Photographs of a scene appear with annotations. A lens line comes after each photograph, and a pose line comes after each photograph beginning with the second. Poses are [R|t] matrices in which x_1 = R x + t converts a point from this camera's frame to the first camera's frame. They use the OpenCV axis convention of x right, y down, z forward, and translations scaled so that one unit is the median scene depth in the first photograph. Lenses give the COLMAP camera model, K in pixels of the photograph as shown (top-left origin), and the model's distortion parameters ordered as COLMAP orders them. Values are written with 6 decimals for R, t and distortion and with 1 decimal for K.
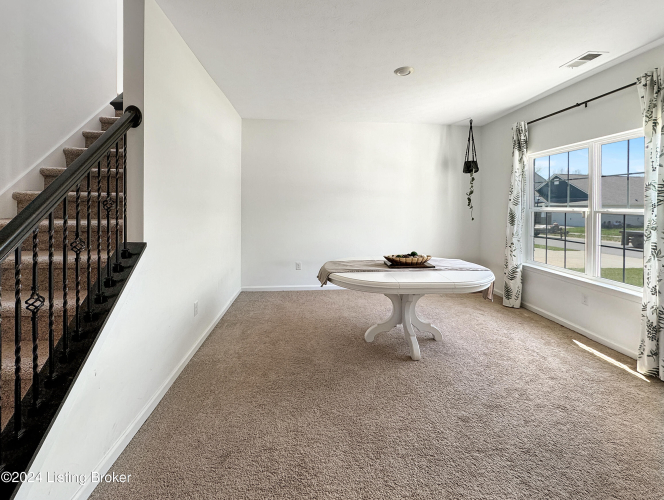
lens RADIAL K [[286.4, 0, 333.3], [0, 286.4, 207.3], [0, 0, 1]] dist [-0.000805, -0.000164]
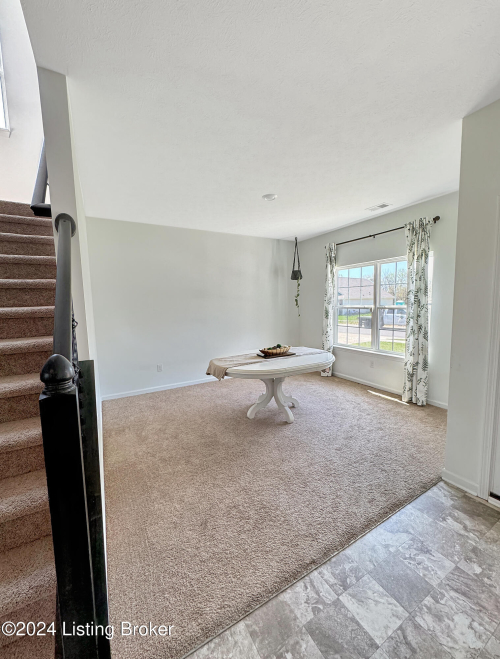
lens RADIAL K [[268.7, 0, 250.0], [0, 268.7, 329.5], [0, 0, 1]] dist [0.000353, 0.000029]
pose [[0.905221, -0.069420, 0.419232, -0.348127], [0.030257, 0.994591, 0.099362, -0.035622], [-0.423862, -0.077260, 0.902426, -0.031559]]
